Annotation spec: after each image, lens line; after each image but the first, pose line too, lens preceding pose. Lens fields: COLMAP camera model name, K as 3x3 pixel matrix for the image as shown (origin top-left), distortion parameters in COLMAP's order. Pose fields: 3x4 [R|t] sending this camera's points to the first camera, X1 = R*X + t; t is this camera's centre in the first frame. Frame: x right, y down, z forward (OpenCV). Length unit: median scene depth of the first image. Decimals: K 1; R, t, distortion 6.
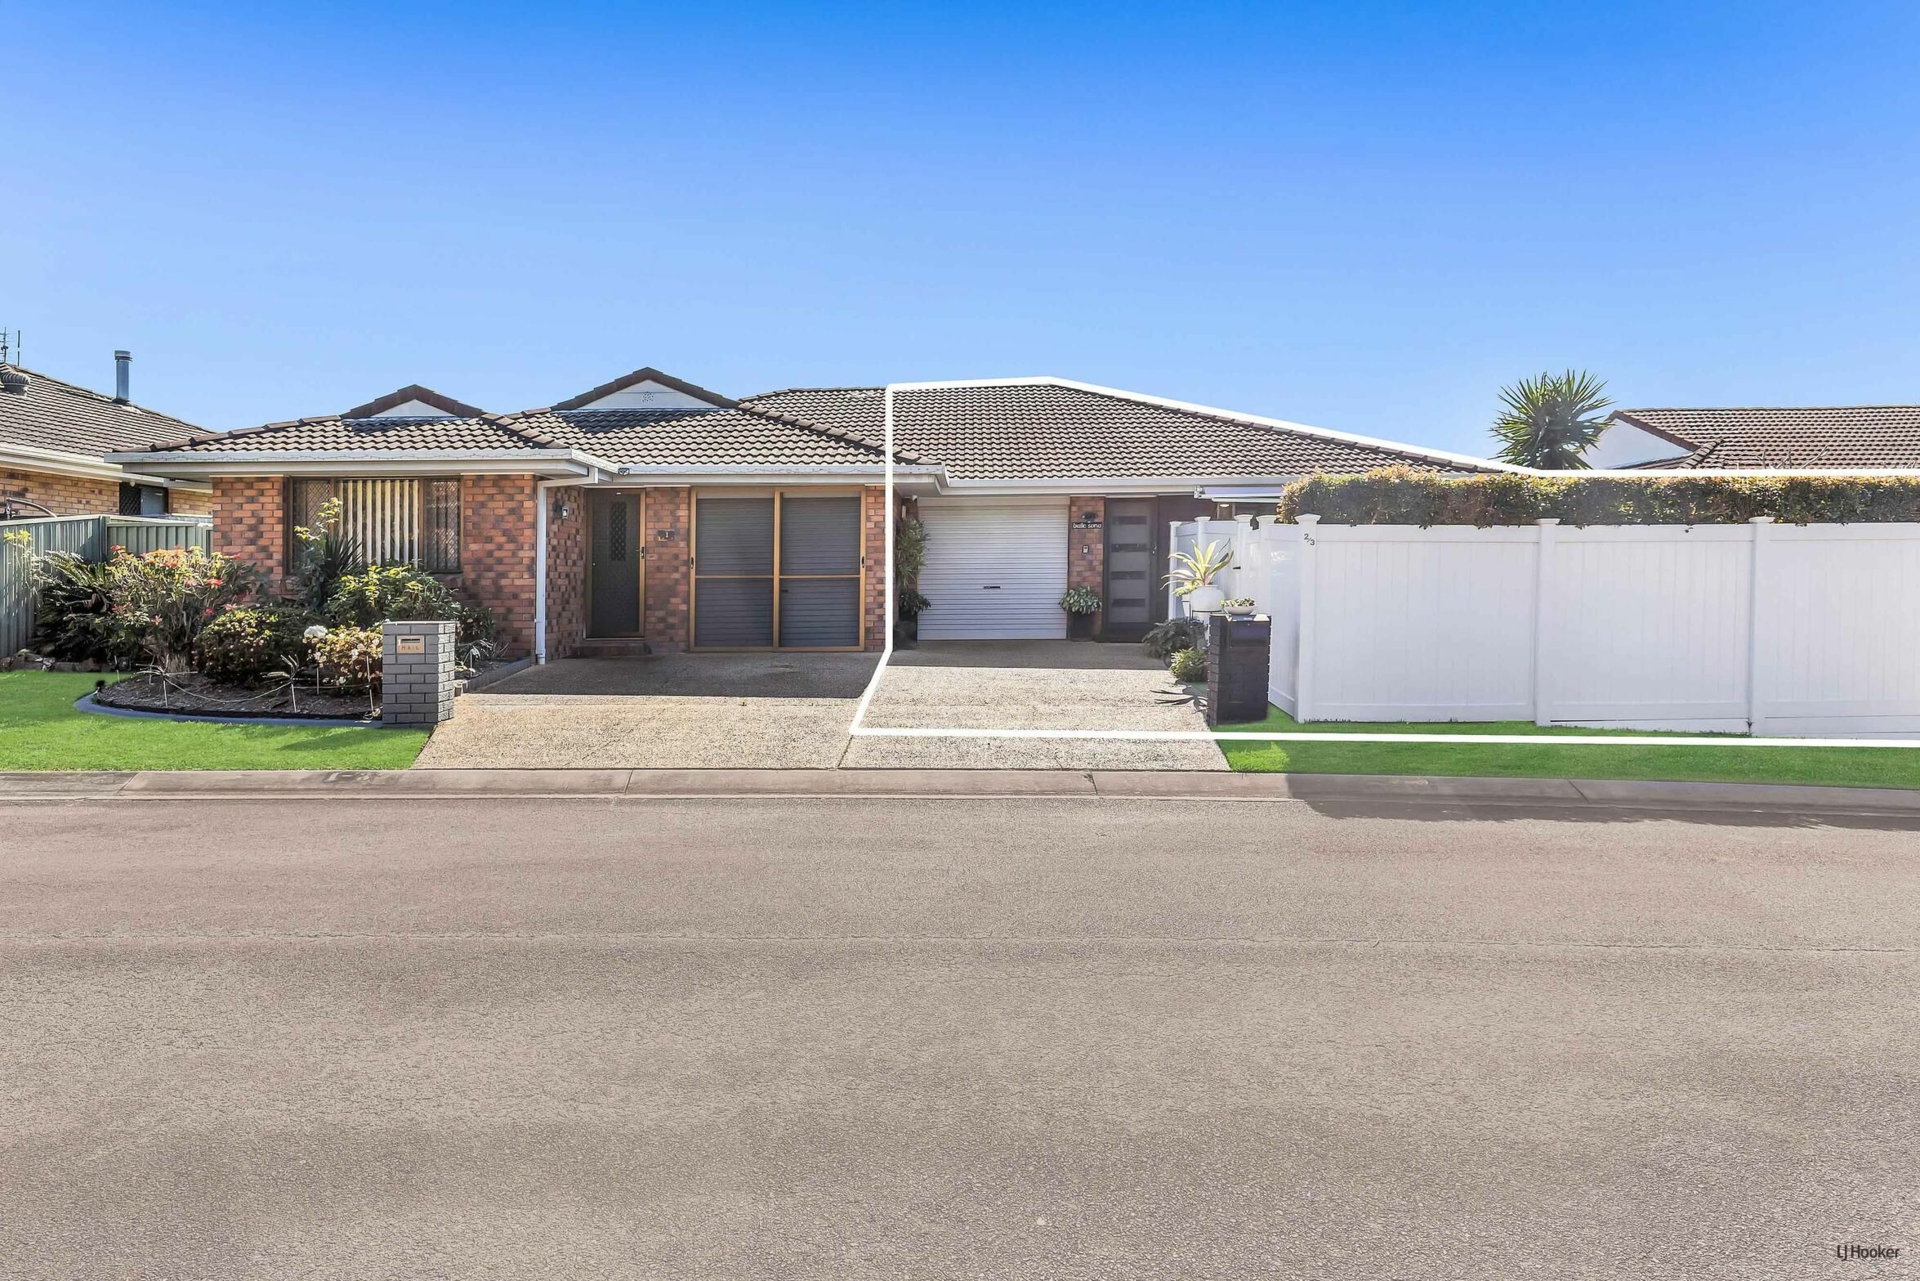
lens RADIAL K [[1113.9, 0, 958.1], [0, 1113.9, 638.0], [0, 0, 1]] dist [0.003538, 0.001925]
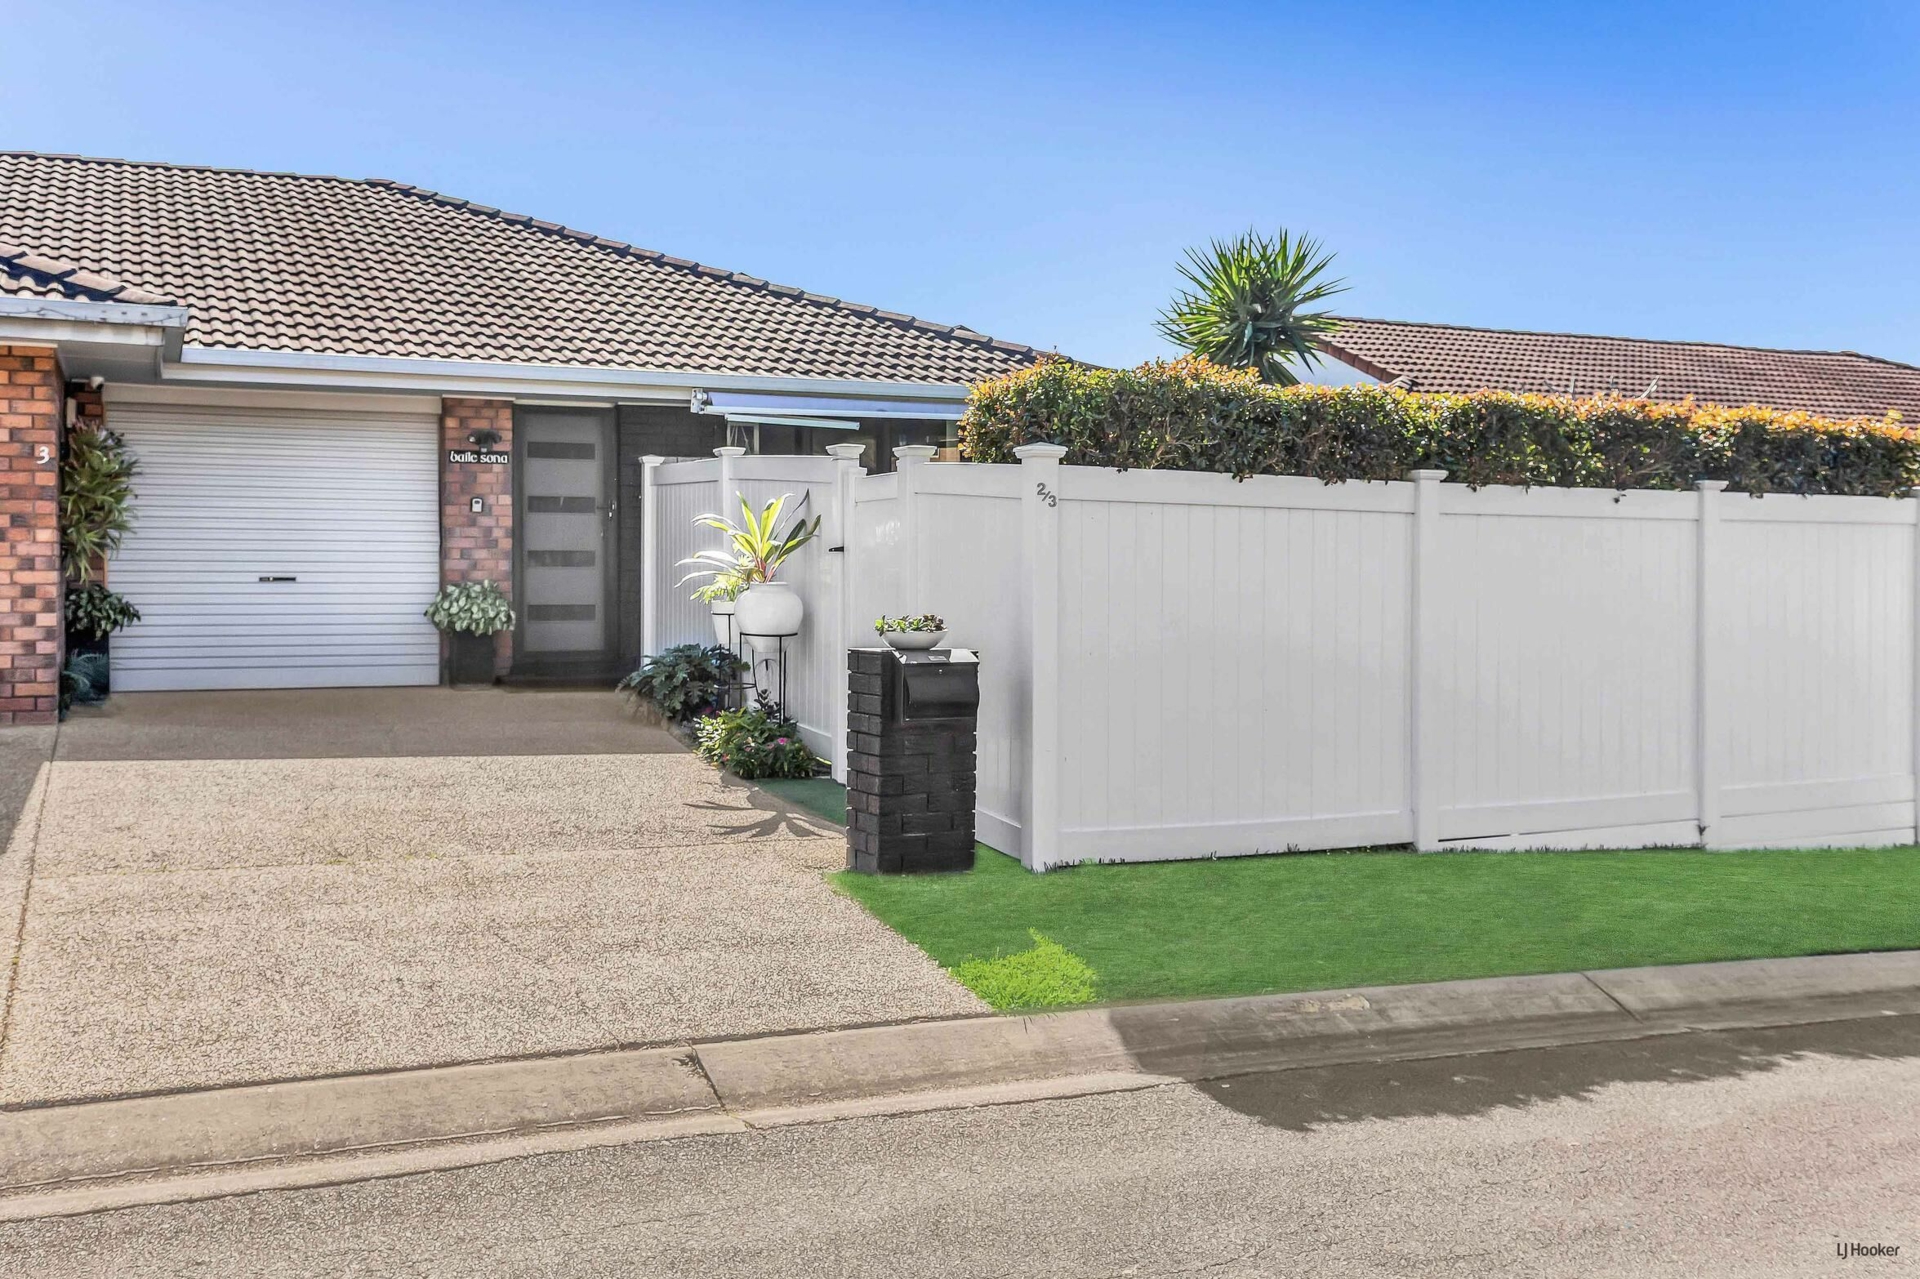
lens RADIAL K [[1847.6, 0, 964.7], [0, 1847.6, 697.5], [0, 0, 1]] dist [0.005912, 0.000000]
pose [[0.910432, -0.015765, 0.413359, -0.041623], [0.007407, 0.999735, 0.021815, -0.013536], [-0.413593, -0.016800, 0.910307, 0.211243]]
